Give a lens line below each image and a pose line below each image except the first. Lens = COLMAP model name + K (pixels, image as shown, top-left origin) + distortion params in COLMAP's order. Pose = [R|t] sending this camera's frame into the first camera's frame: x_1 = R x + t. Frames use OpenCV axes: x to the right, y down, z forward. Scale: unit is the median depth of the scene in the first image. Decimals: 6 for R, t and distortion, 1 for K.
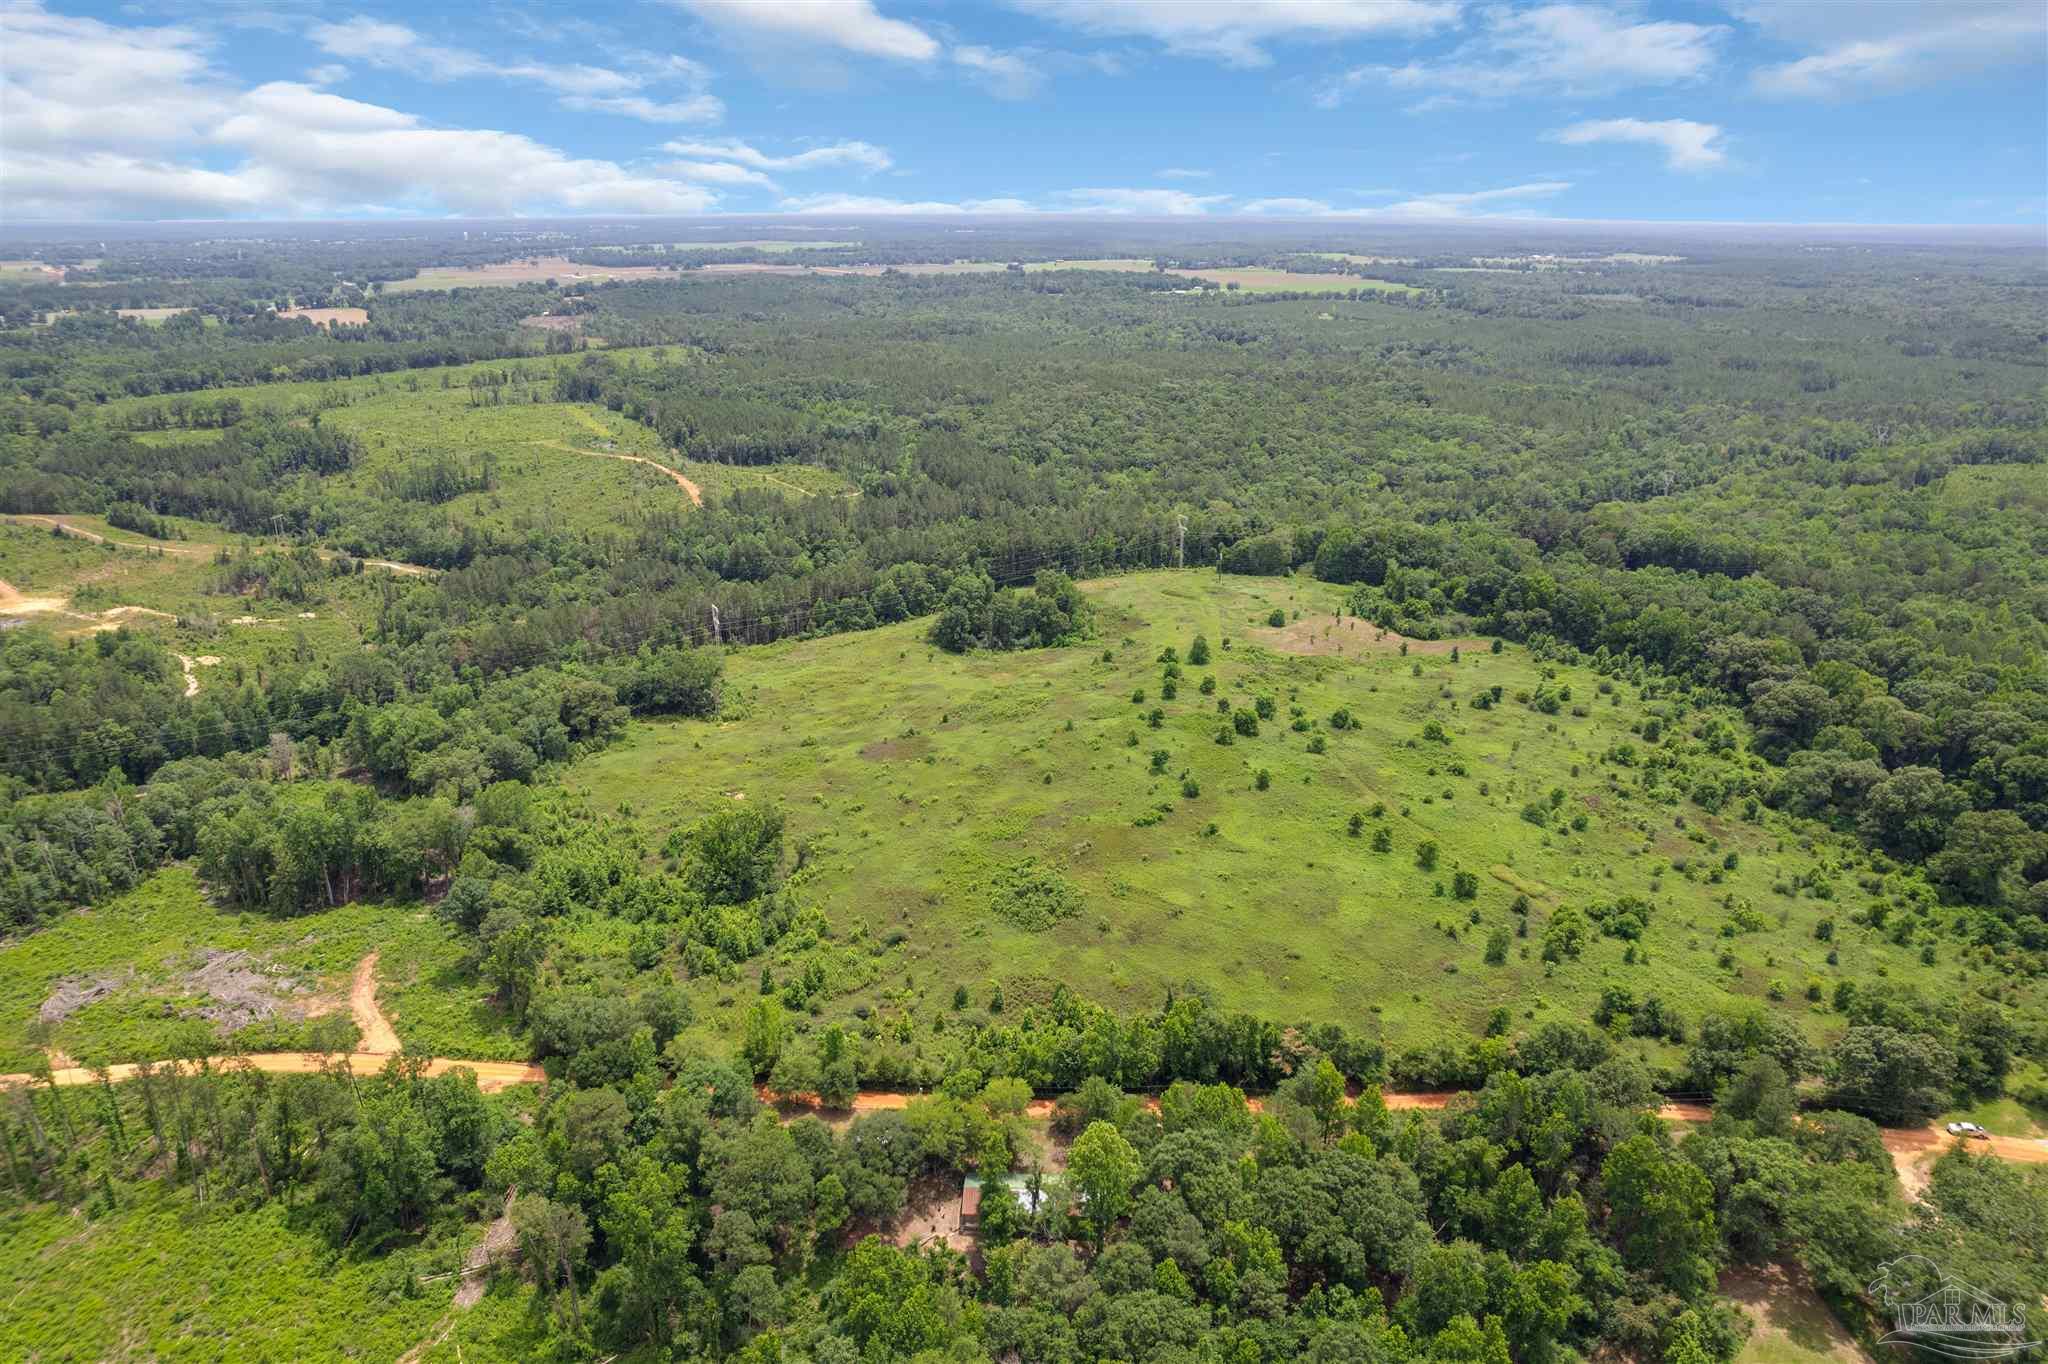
lens RADIAL K [[1311.4, 0, 1024.0], [0, 1311.4, 682.0], [0, 0, 1]] dist [-0.087873, 0.084184]
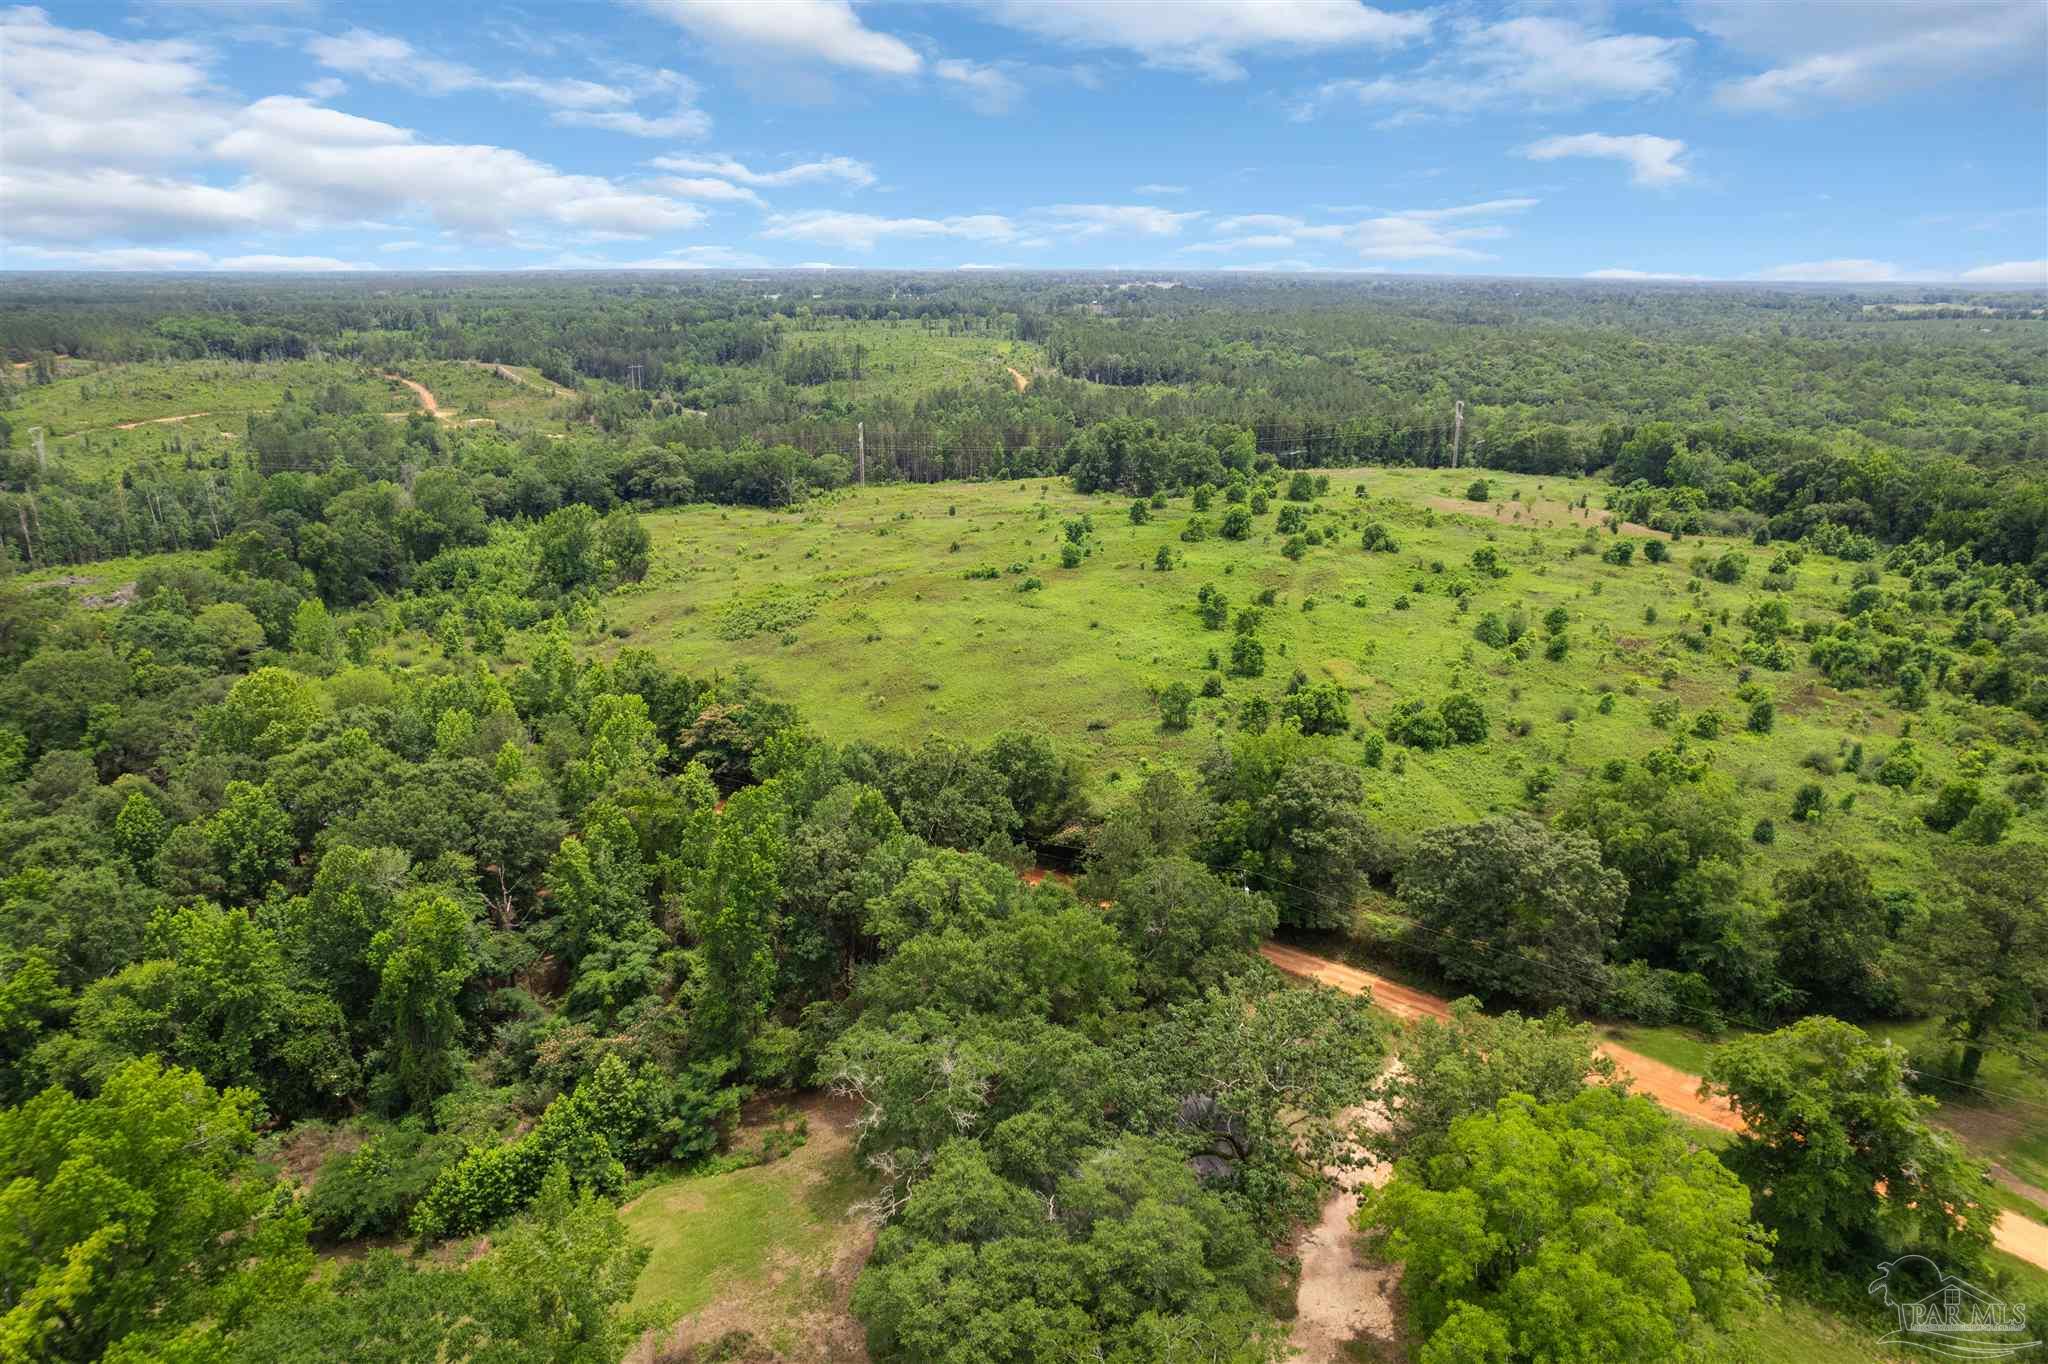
lens RADIAL K [[1304.7, 0, 1029.4], [0, 1304.7, 679.9], [0, 0, 1]] dist [-0.062444, 0.044642]
pose [[0.885671, 0.146579, -0.440570, 0.353776], [-0.166054, 0.986100, -0.005738, 0.124323], [0.433605, 0.078241, 0.897700, 0.236504]]
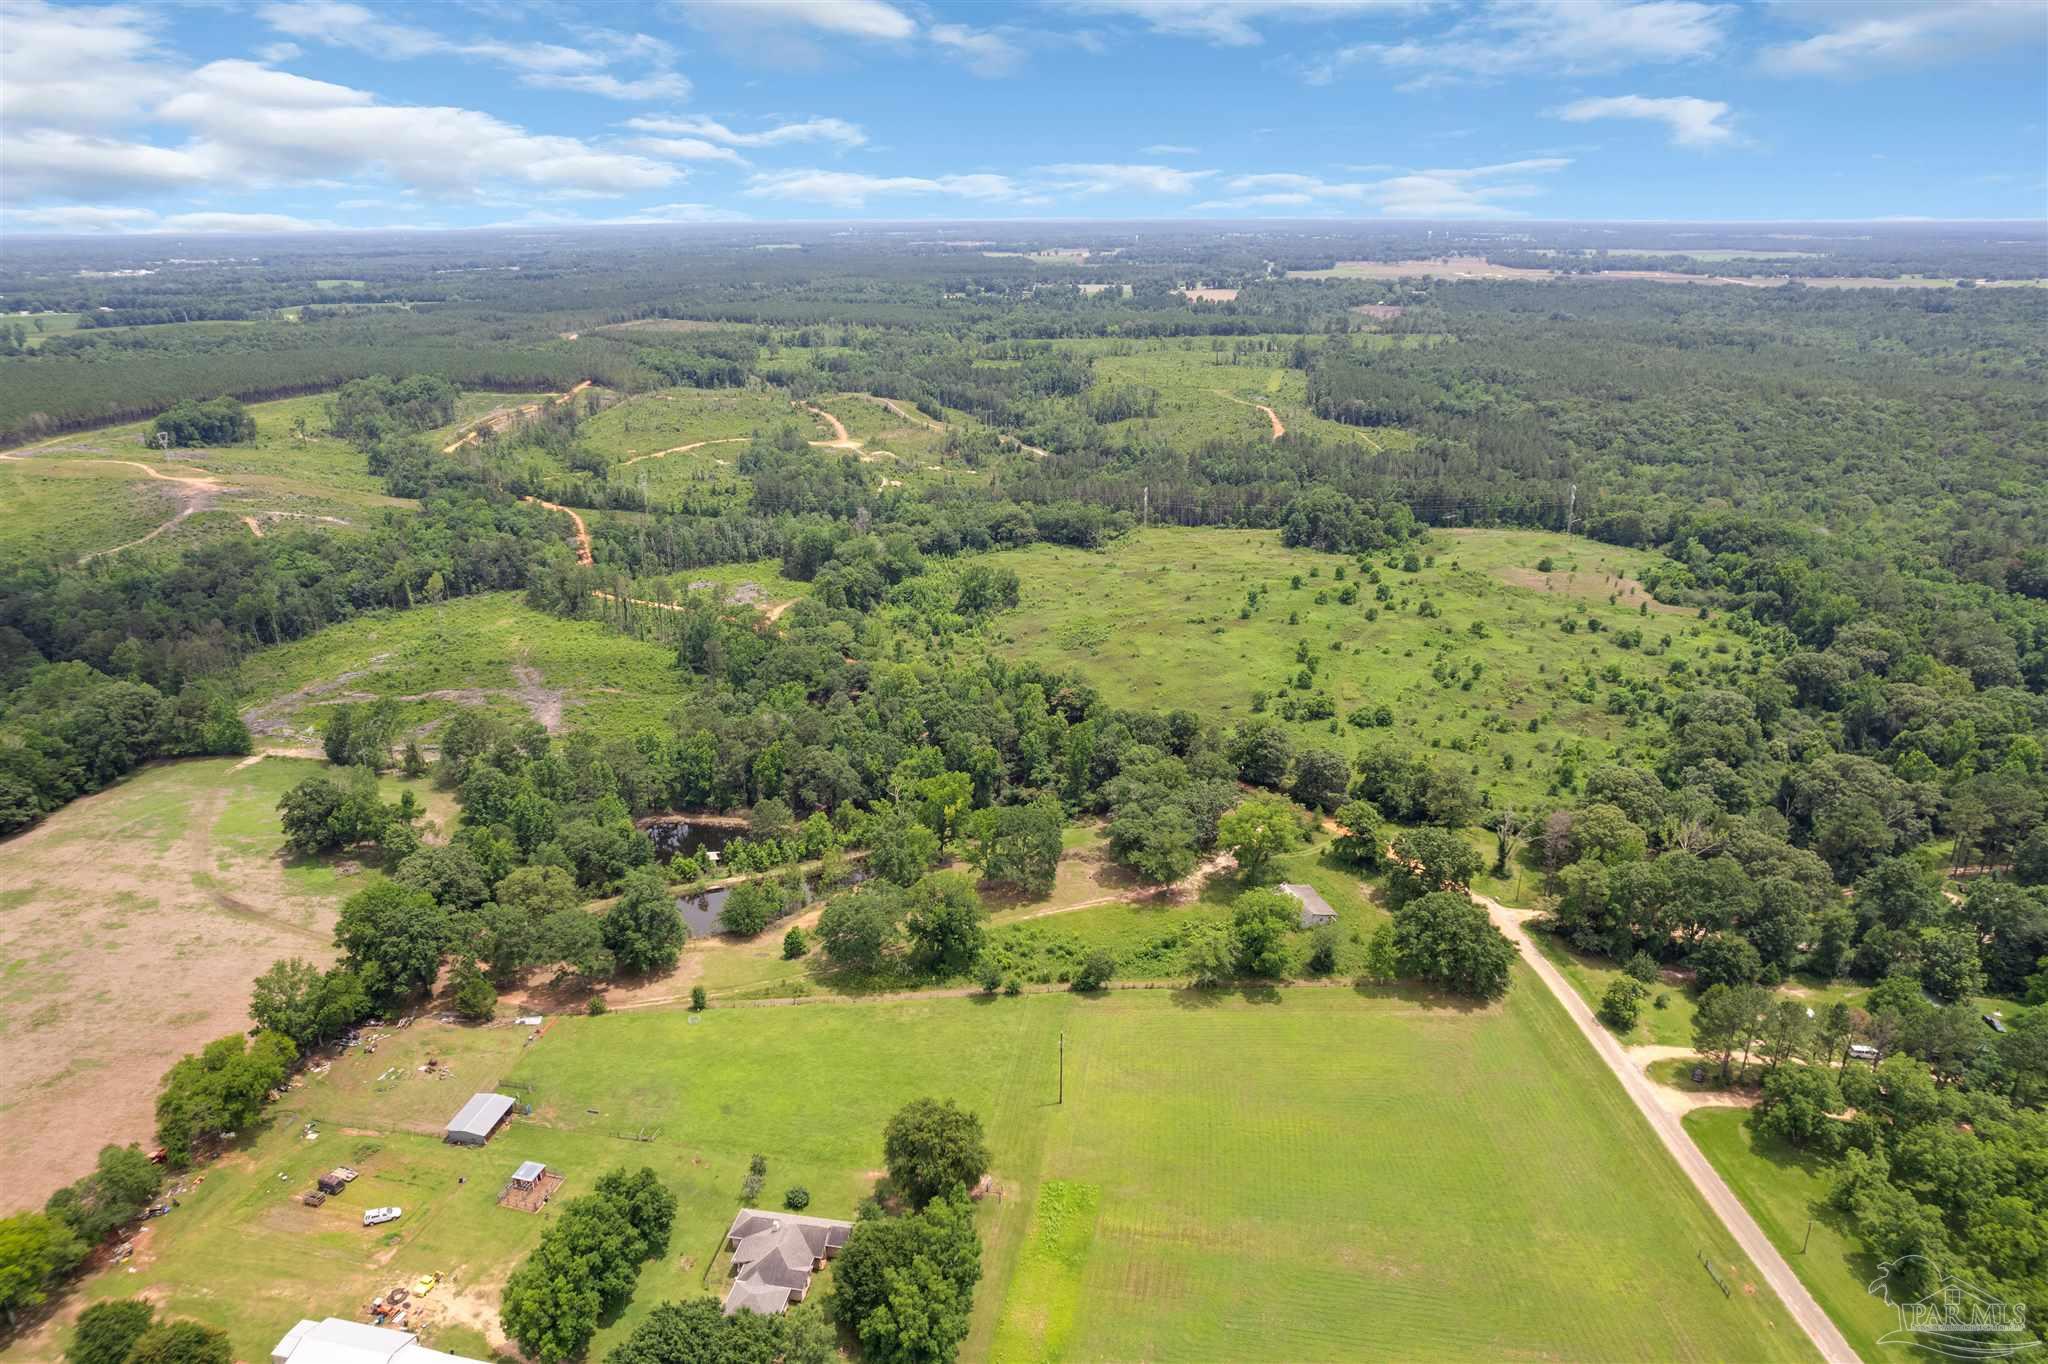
lens RADIAL K [[1304.7, 0, 1029.4], [0, 1304.7, 679.9], [0, 0, 1]] dist [-0.062444, 0.044642]
pose [[0.757650, 0.219093, -0.614788, 0.653707], [-0.221011, 0.972446, 0.074183, 0.076273], [0.614101, 0.079670, 0.785196, -0.203365]]
